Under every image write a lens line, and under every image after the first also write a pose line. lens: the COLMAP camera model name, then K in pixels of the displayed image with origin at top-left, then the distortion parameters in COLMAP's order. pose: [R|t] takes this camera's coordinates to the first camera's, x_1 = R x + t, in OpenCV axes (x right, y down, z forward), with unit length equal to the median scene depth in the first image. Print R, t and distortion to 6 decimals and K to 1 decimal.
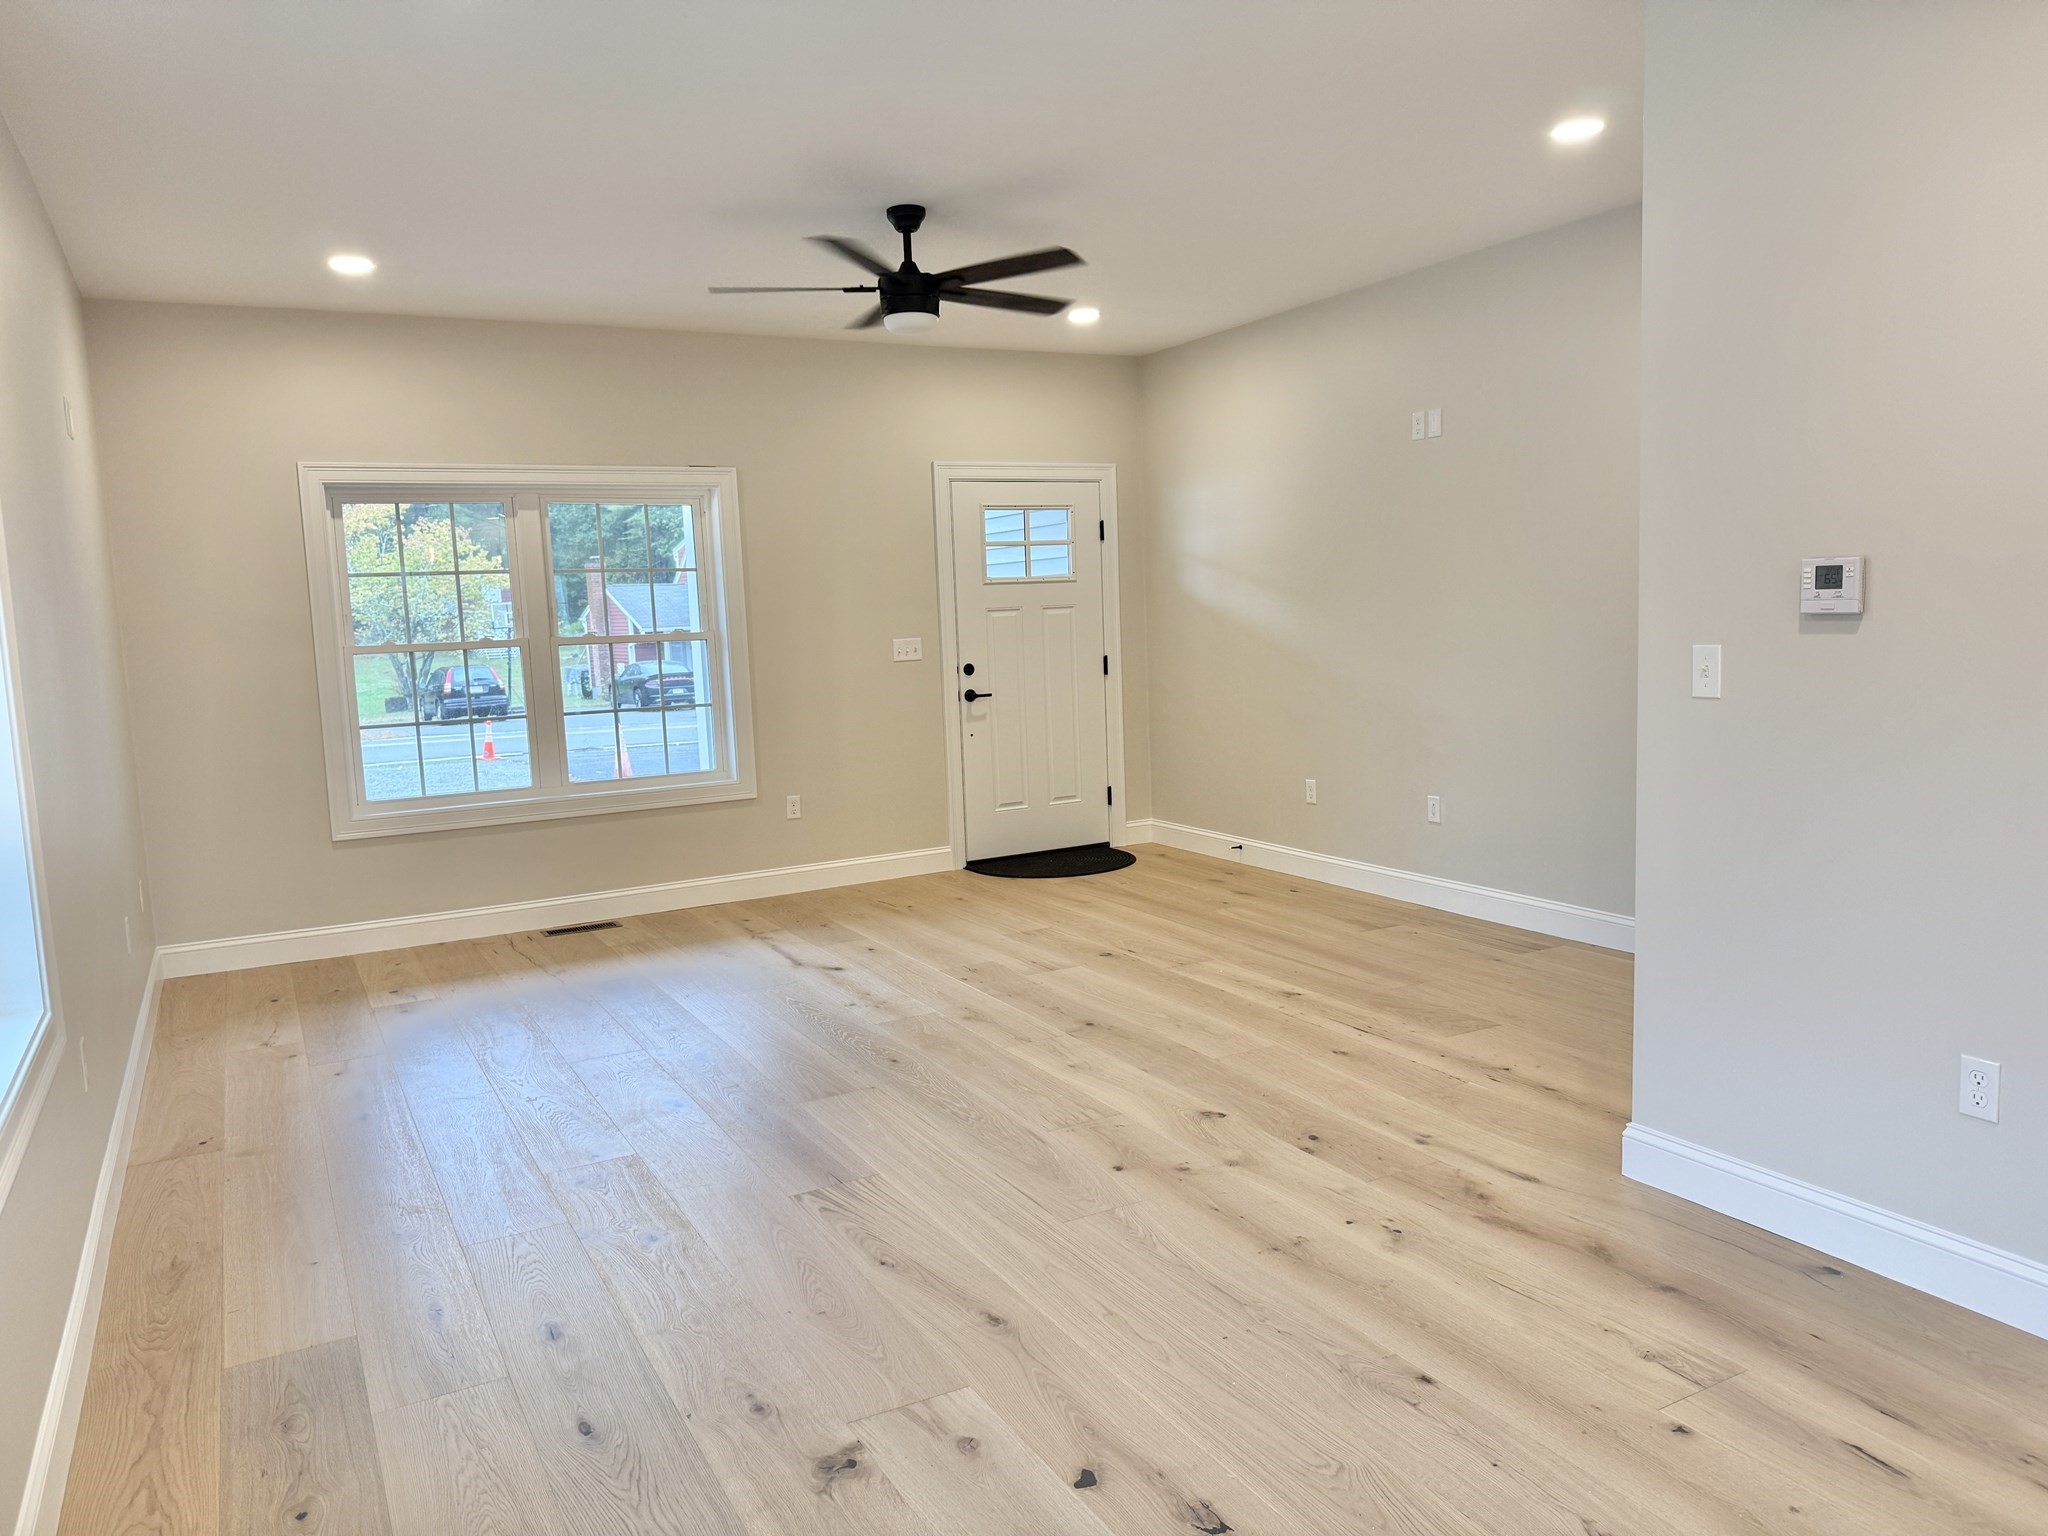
lens RADIAL K [[1426.1, 0, 1045.8], [0, 1426.1, 802.1], [0, 0, 1]] dist [0.037619, -0.044776]
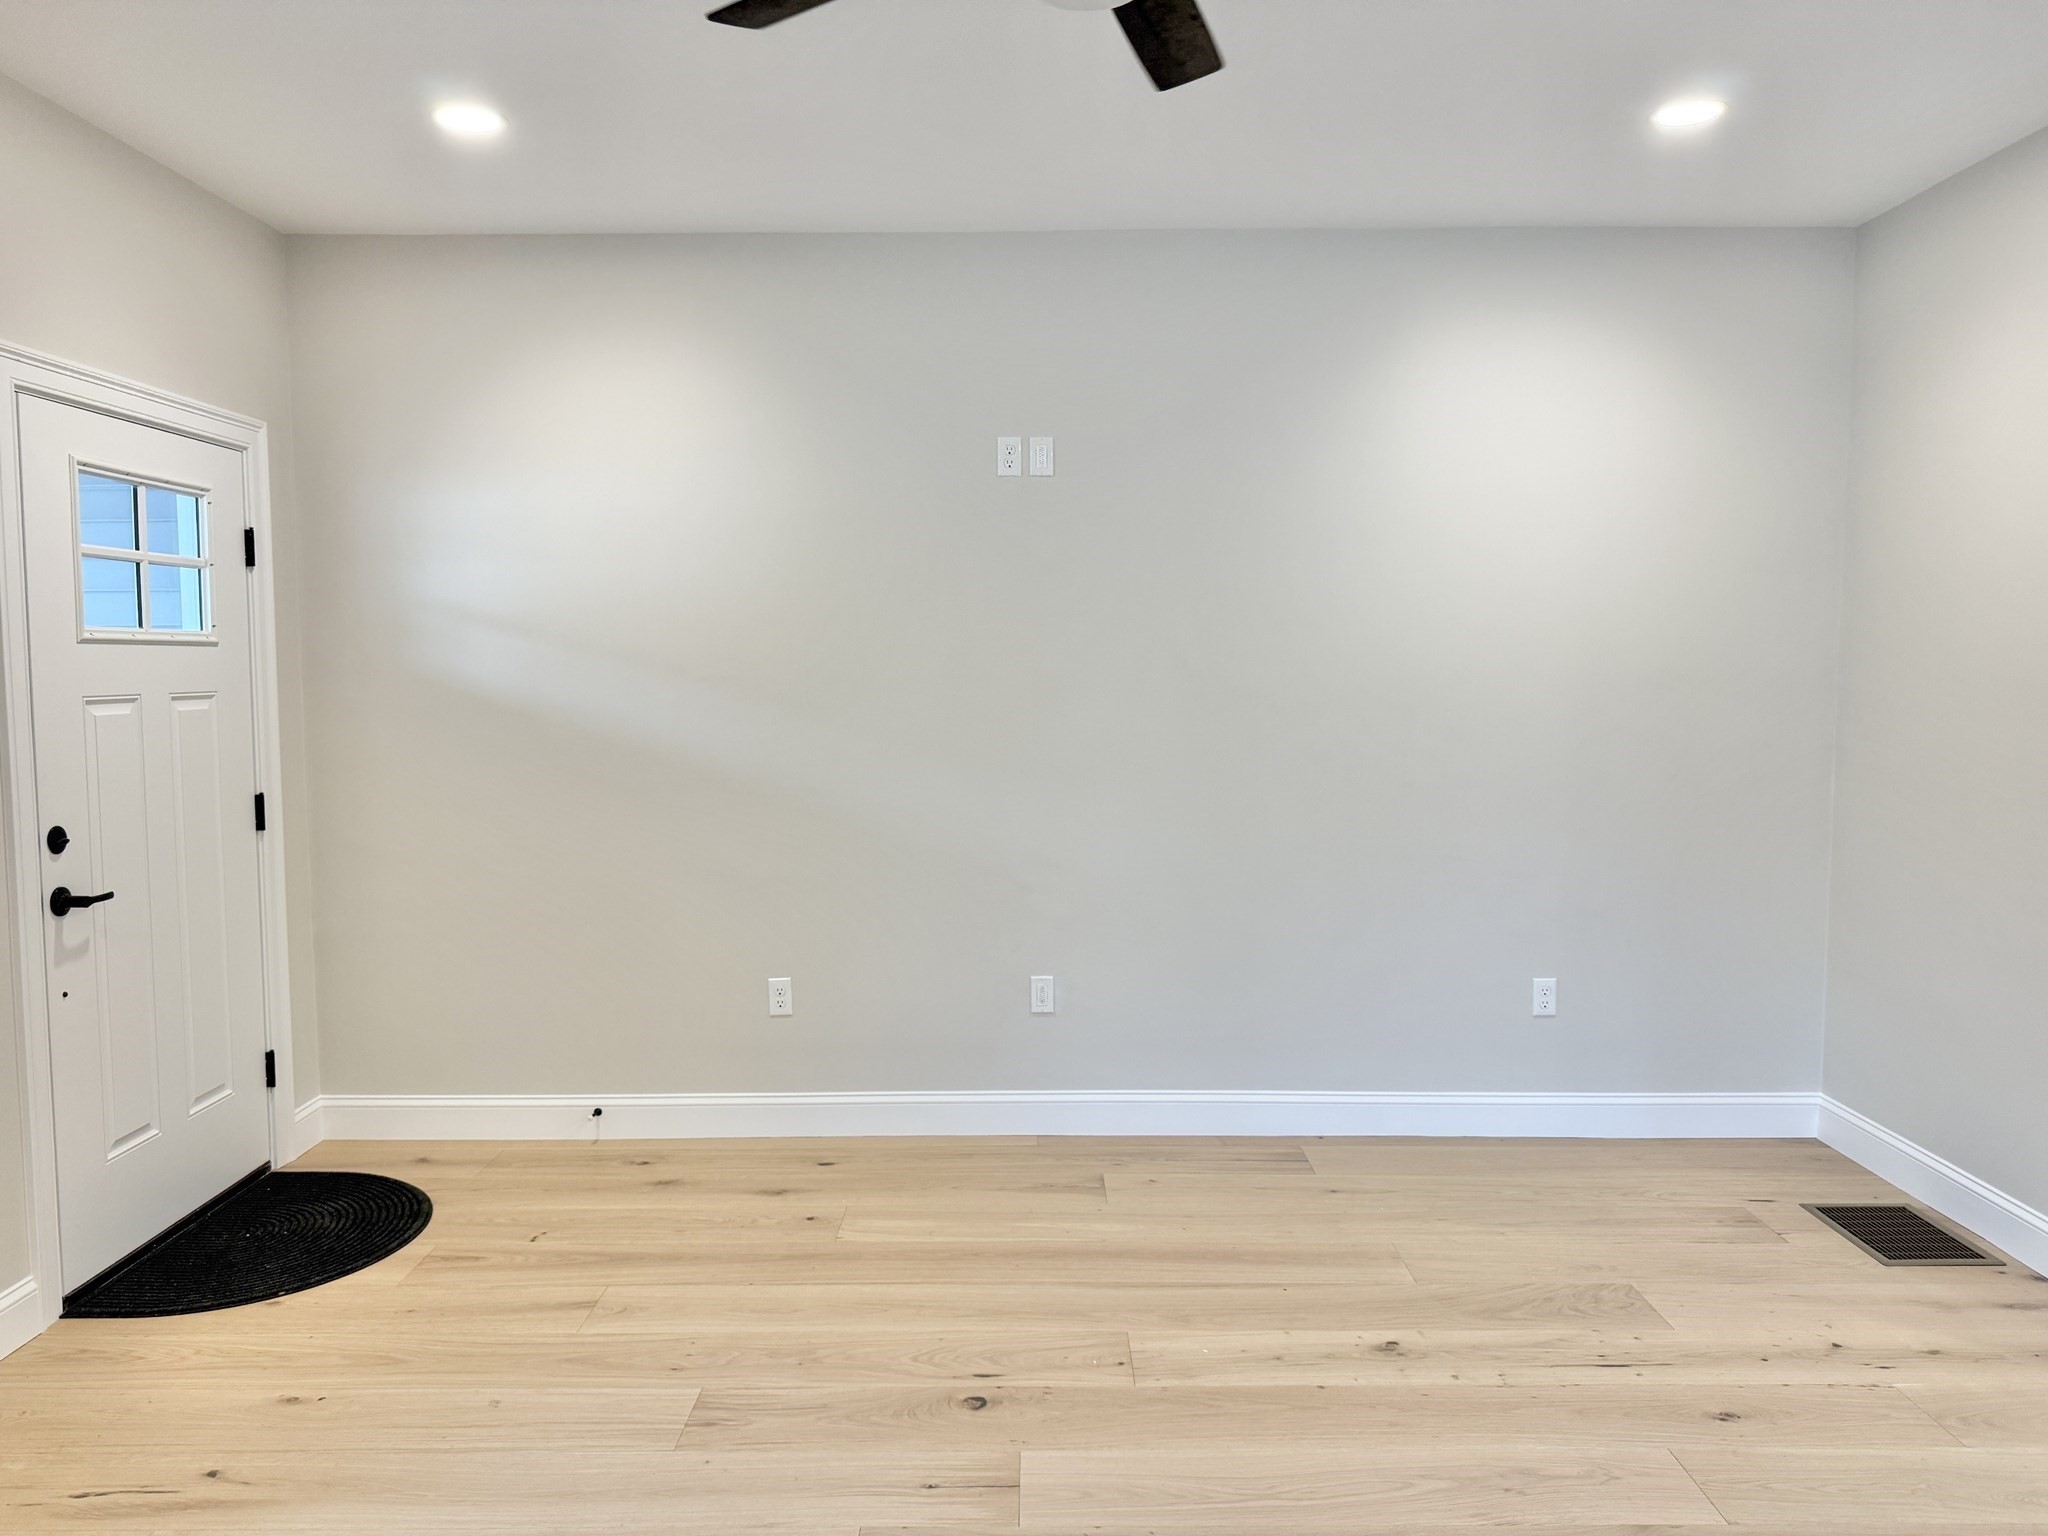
lens RADIAL K [[1426.1, 0, 1054.3], [0, 1426.1, 740.9], [0, 0, 1]] dist [0.037619, -0.044776]
pose [[0.477194, -0.008207, 0.878760, -0.367254], [0.104162, 0.993436, -0.047285, -0.091525], [-0.872603, 0.114098, 0.474916, 0.691958]]
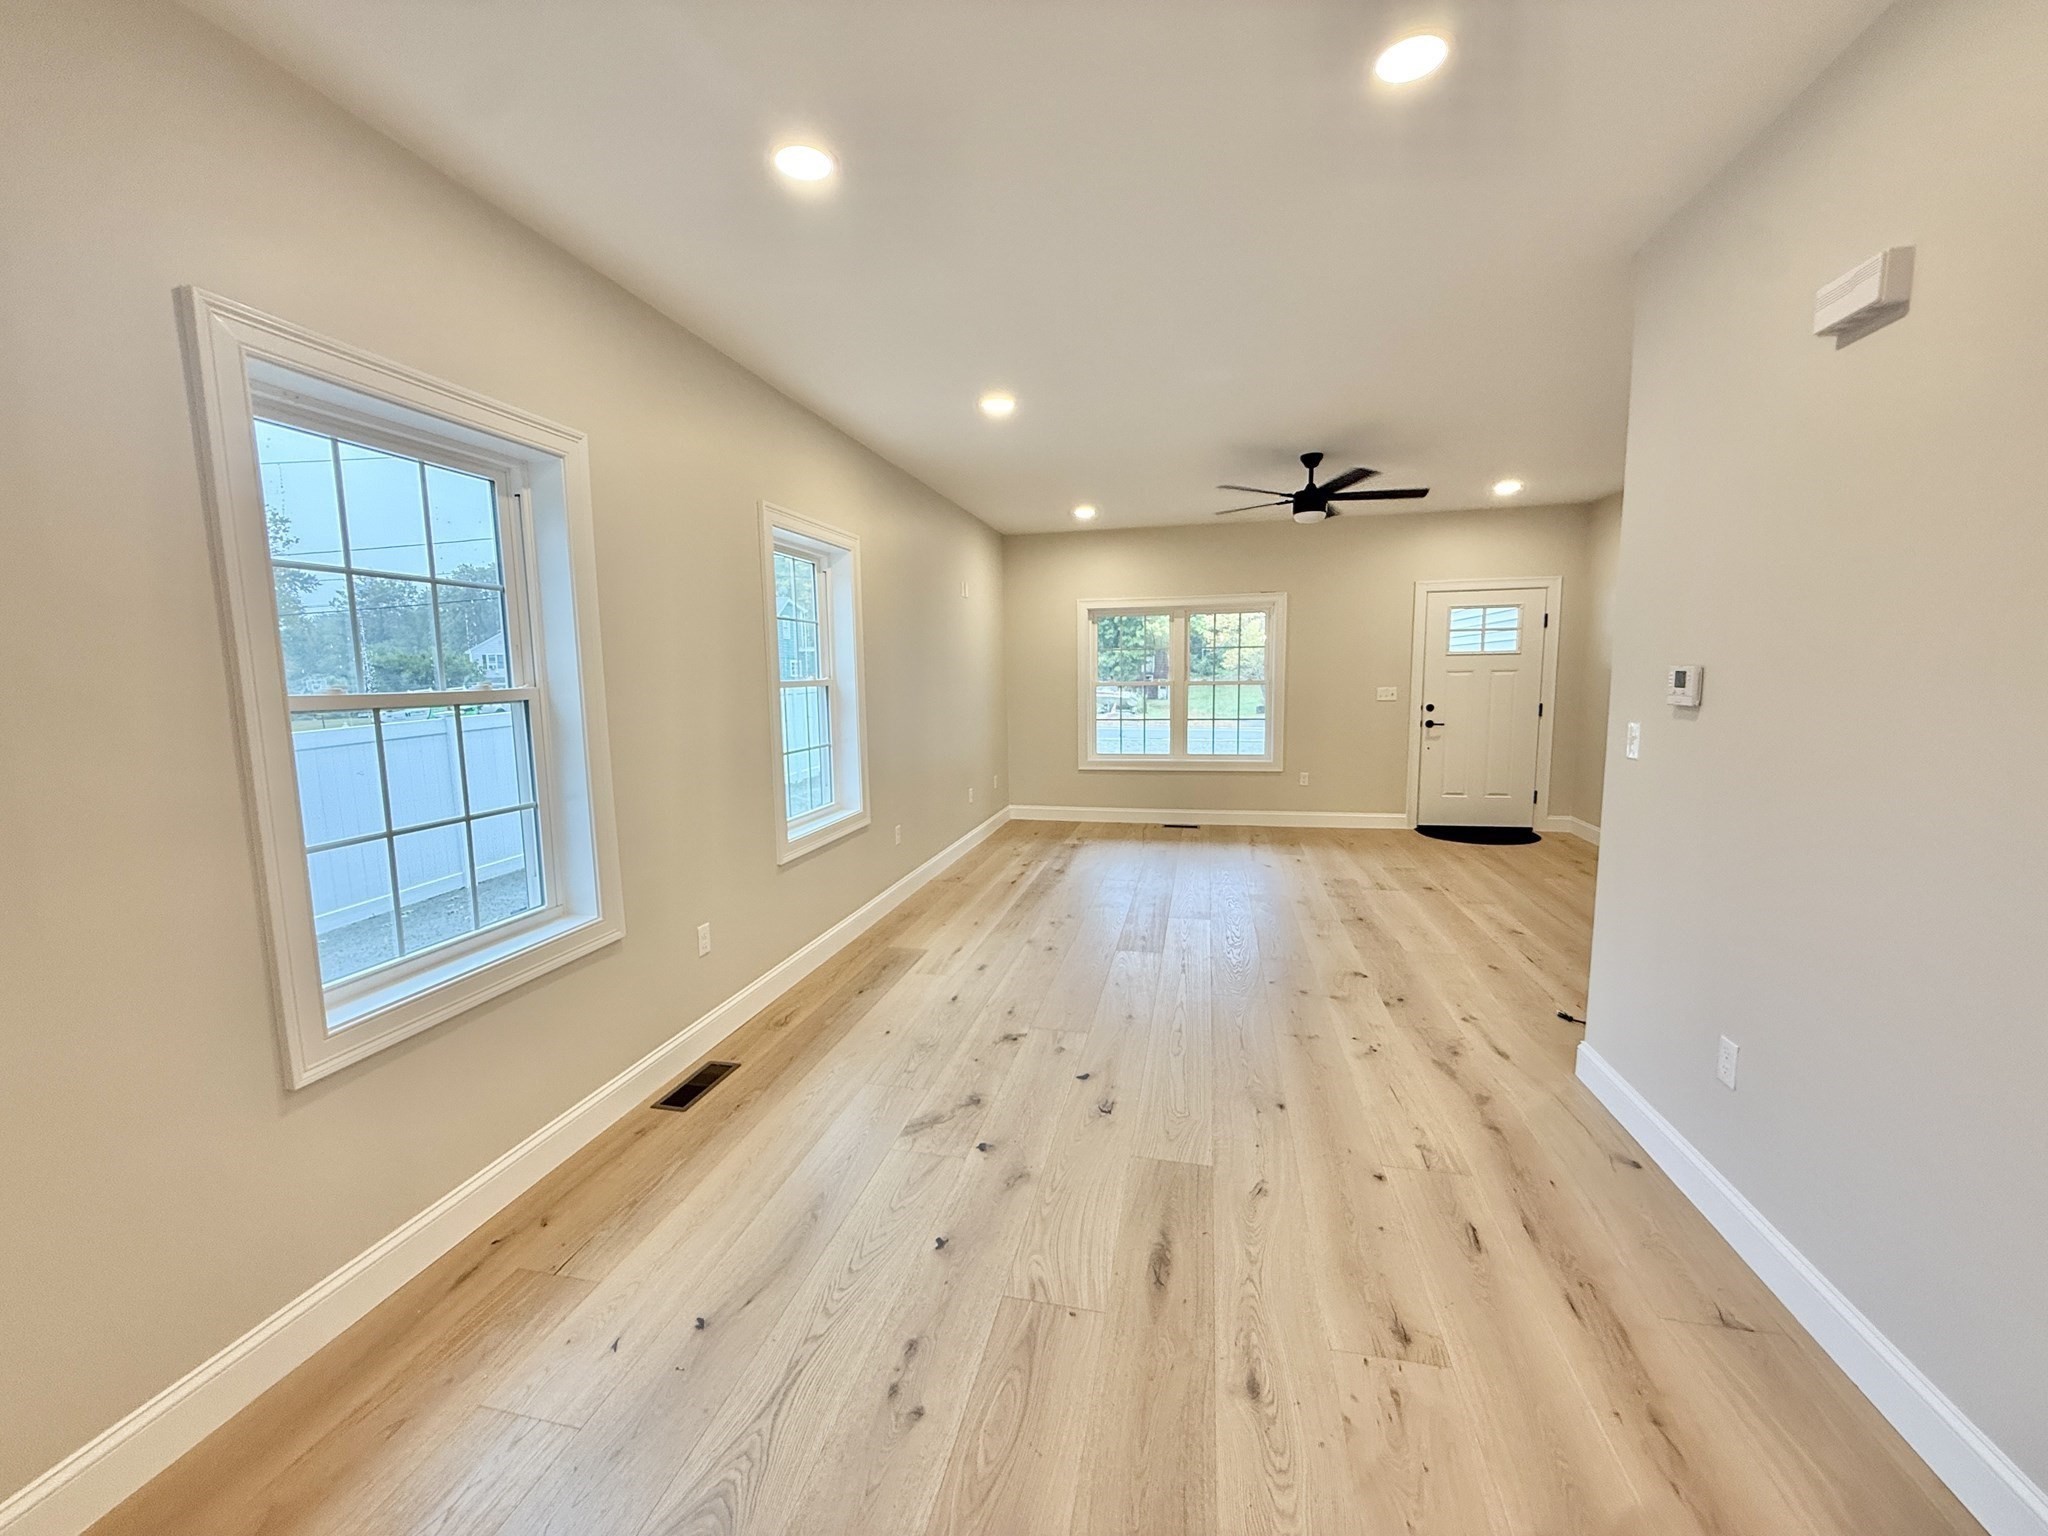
lens RADIAL K [[828.7, 0, 1029.9], [0, 828.7, 776.1], [0, 0, 1]] dist [0.002592, 0.000452]
pose [[0.750033, 0.110637, -0.652082, 0.294632], [-0.105012, 0.993324, 0.047749, -0.016560], [0.653011, 0.032663, 0.756644, -0.015905]]
